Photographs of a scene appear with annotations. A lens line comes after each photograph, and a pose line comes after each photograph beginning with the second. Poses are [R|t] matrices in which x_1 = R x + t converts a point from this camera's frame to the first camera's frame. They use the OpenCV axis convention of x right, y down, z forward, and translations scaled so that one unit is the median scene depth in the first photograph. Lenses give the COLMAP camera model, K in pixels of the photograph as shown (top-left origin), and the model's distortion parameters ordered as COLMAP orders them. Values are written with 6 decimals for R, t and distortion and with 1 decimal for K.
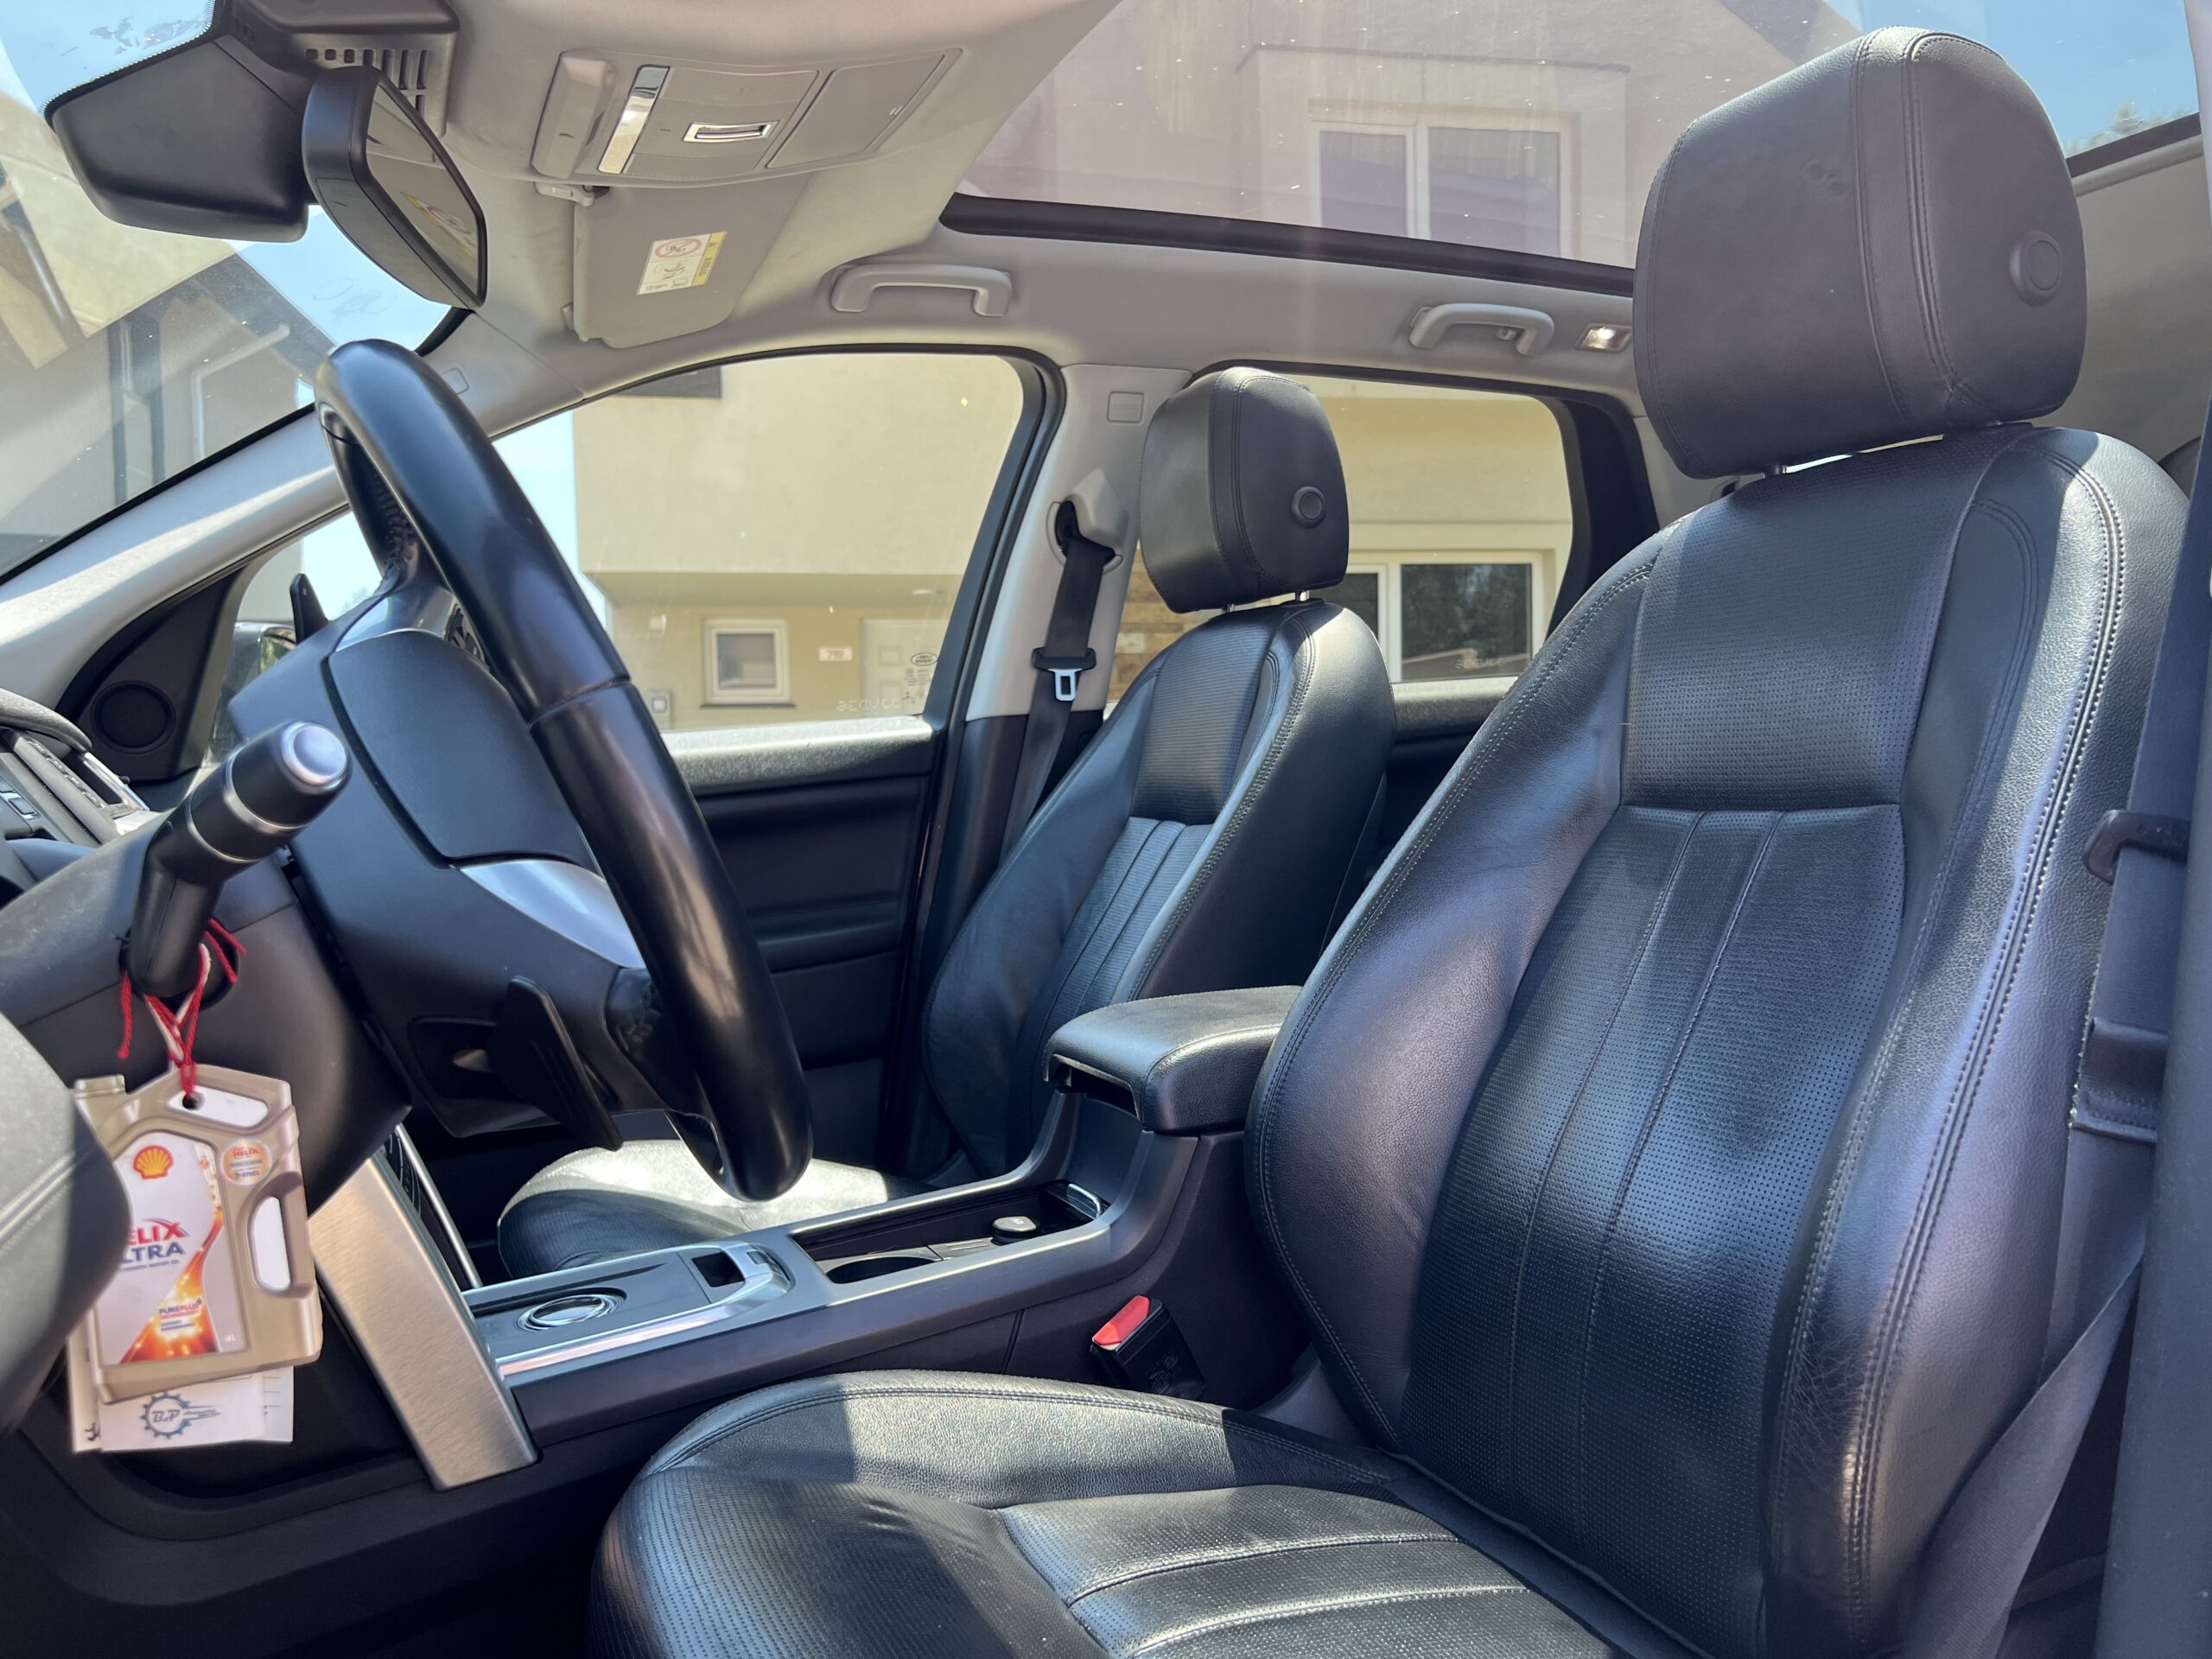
lens RADIAL K [[1671.2, 0, 1088.4], [0, 1671.2, 847.3], [0, 0, 1]] dist [0.048733, -0.059330]
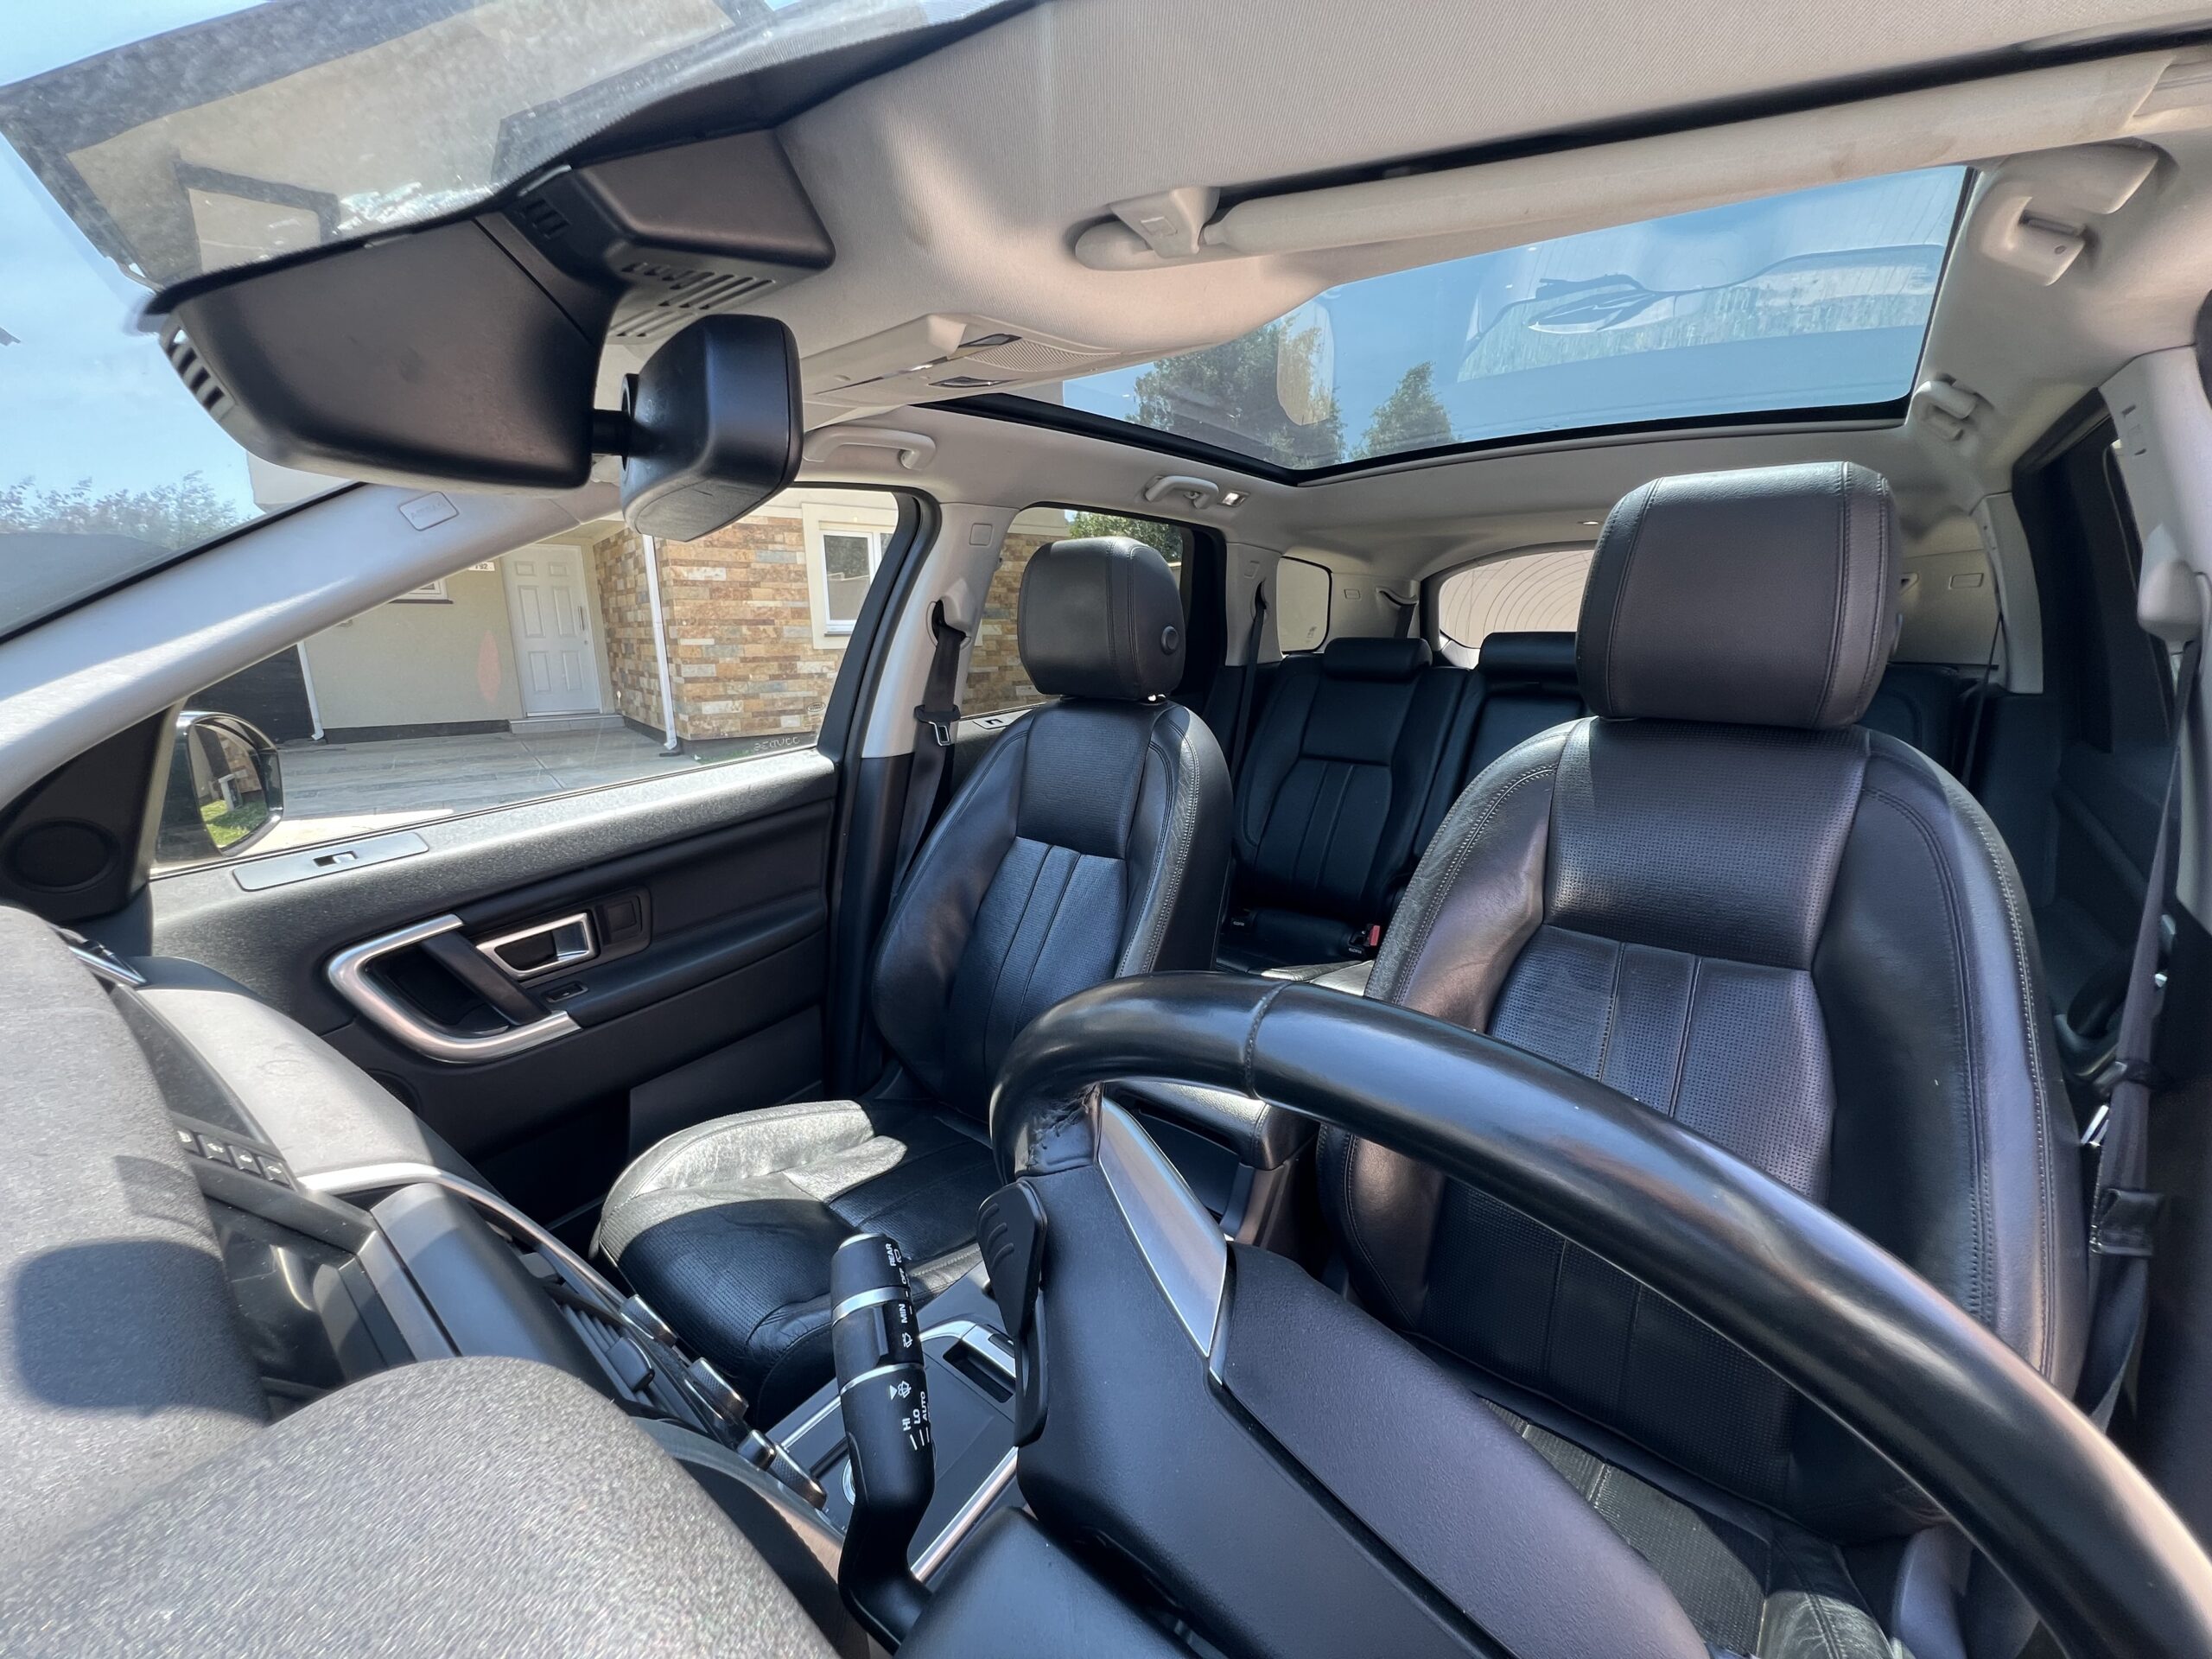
lens RADIAL K [[894.8, 0, 1110.7], [0, 894.8, 818.8], [0, 0, 1]] dist [-0.001355, -0.000291]
pose [[0.889735, -0.080168, 0.449382, -0.278048], [0.007400, 0.986861, 0.161400, -0.175840], [-0.456417, -0.140278, 0.878639, 0.313879]]
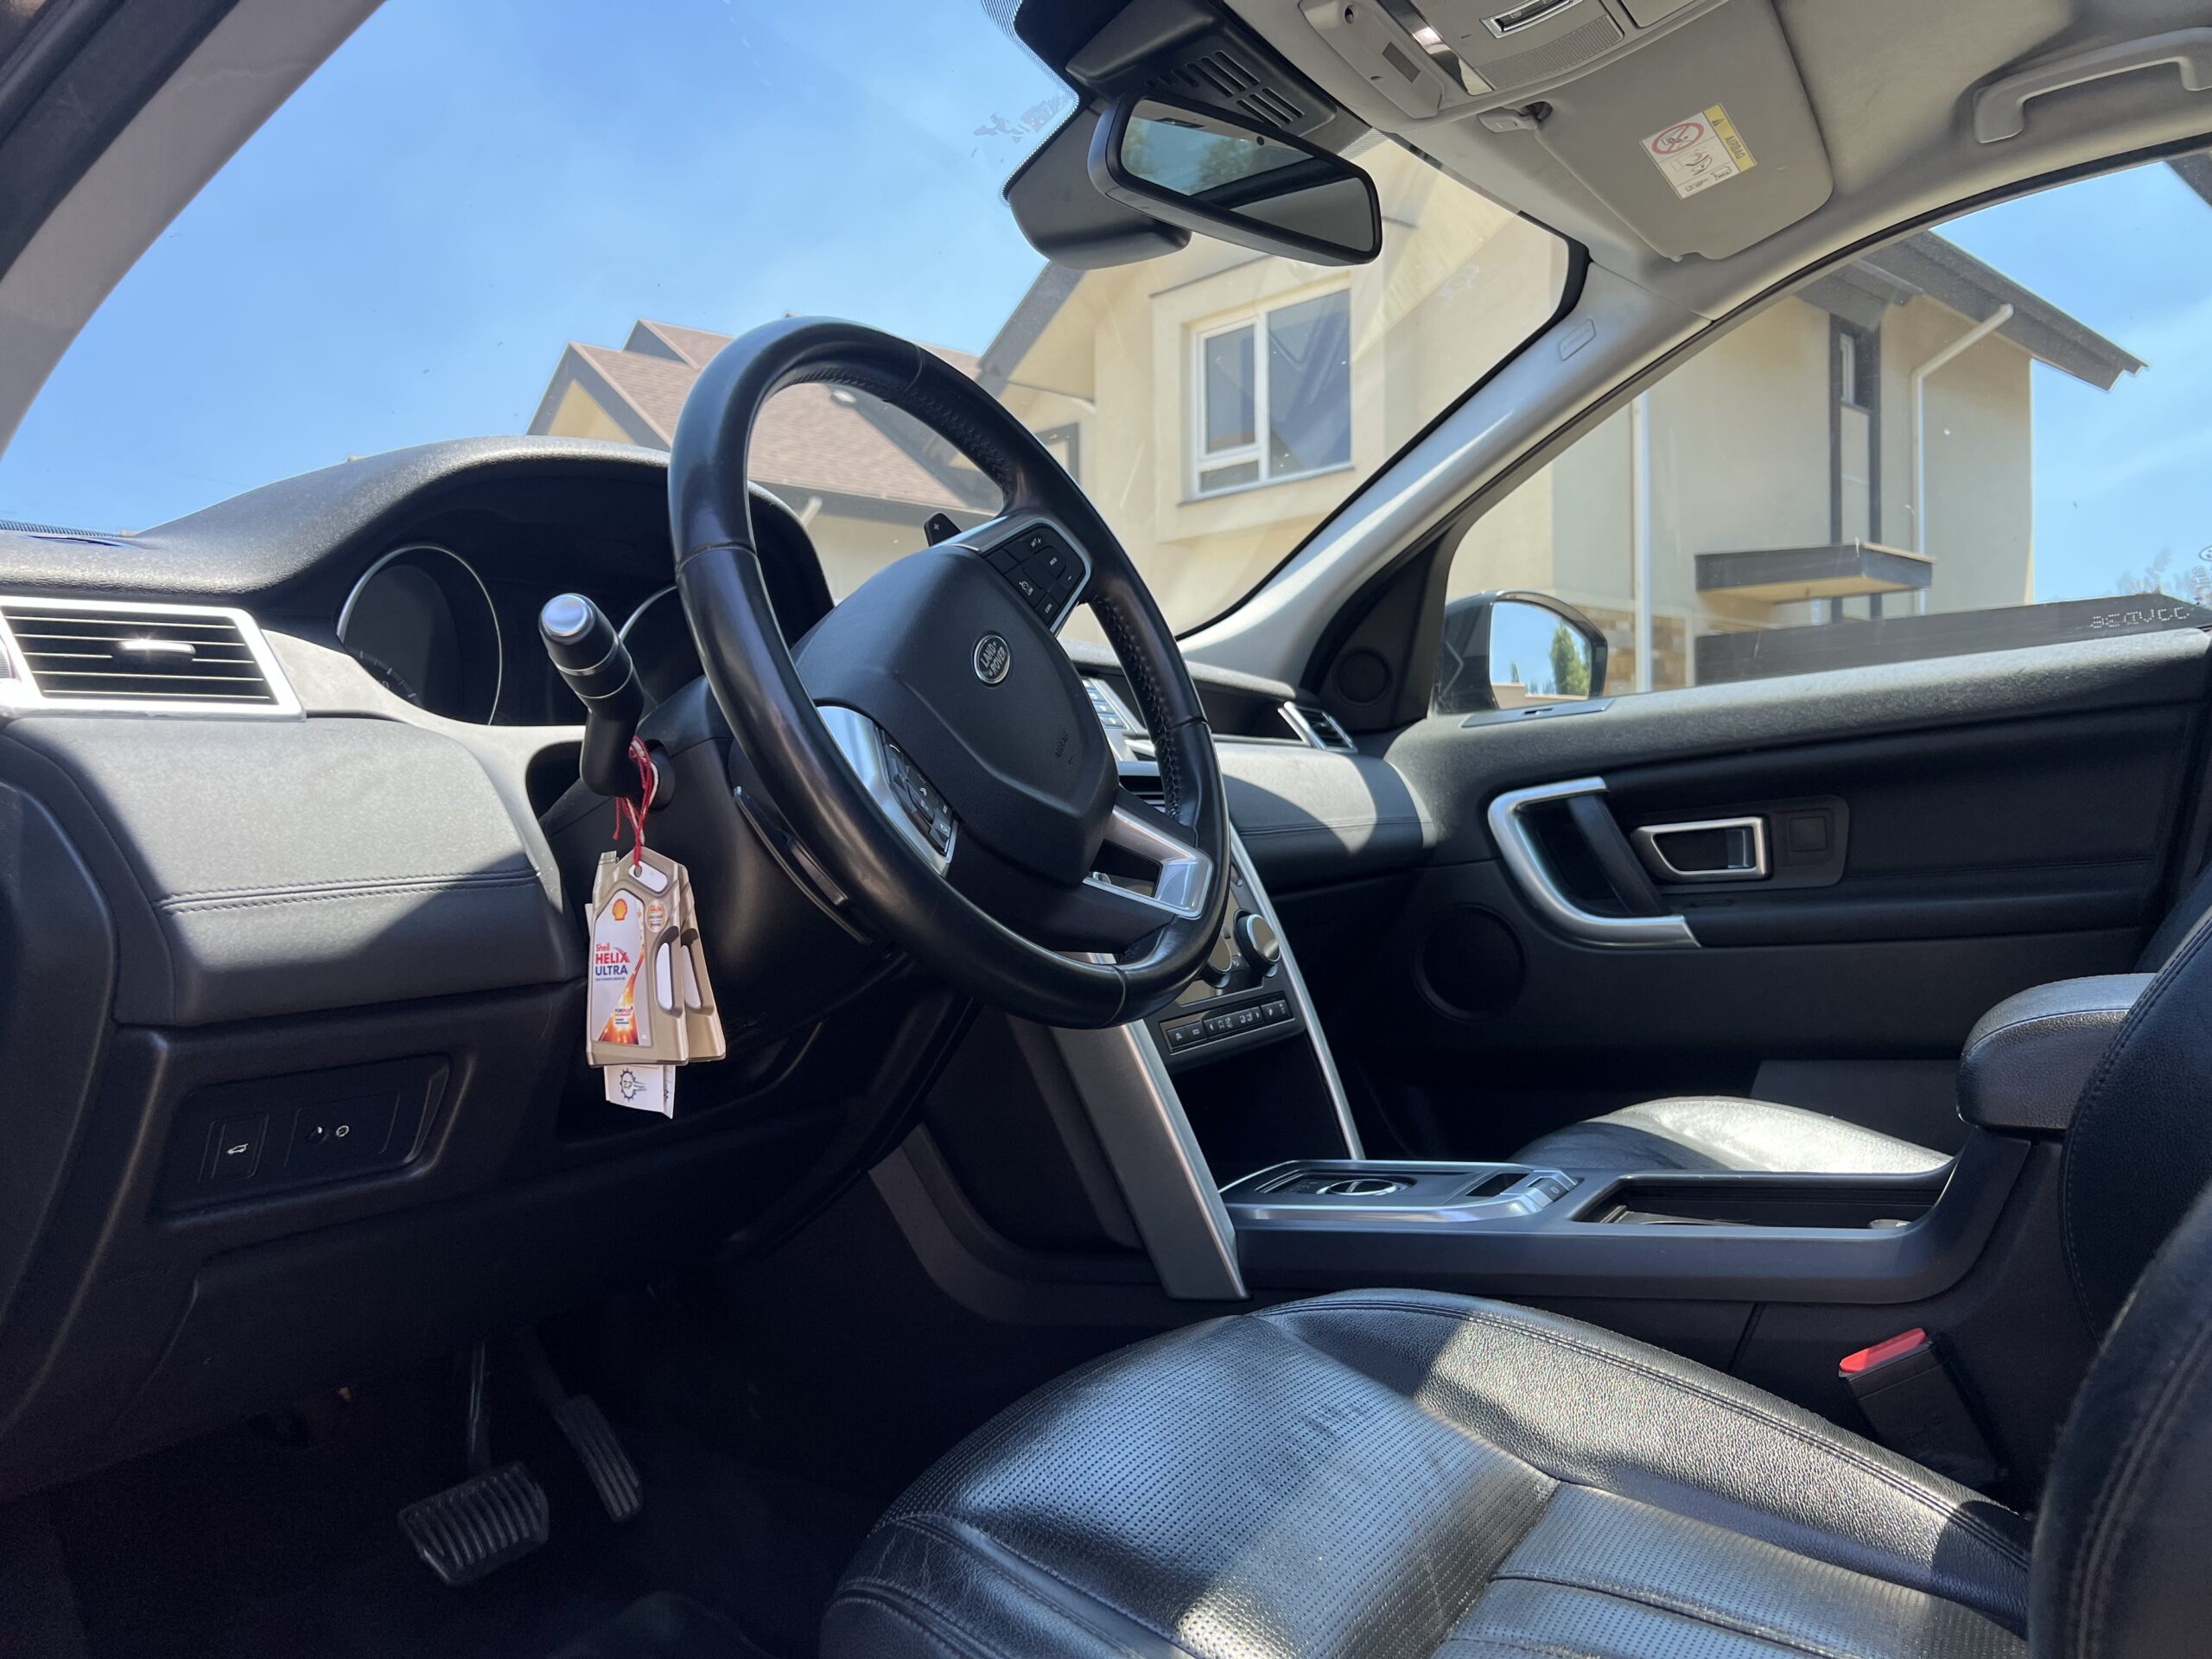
lens RADIAL K [[1671.2, 0, 1096.3], [0, 1671.2, 818.9], [0, 0, 1]] dist [0.048733, -0.059330]
pose [[0.568598, 0.014877, -0.822481, 0.314808], [-0.029334, 0.999567, -0.002199, 0.034104], [0.822093, 0.025377, 0.568788, 0.175754]]
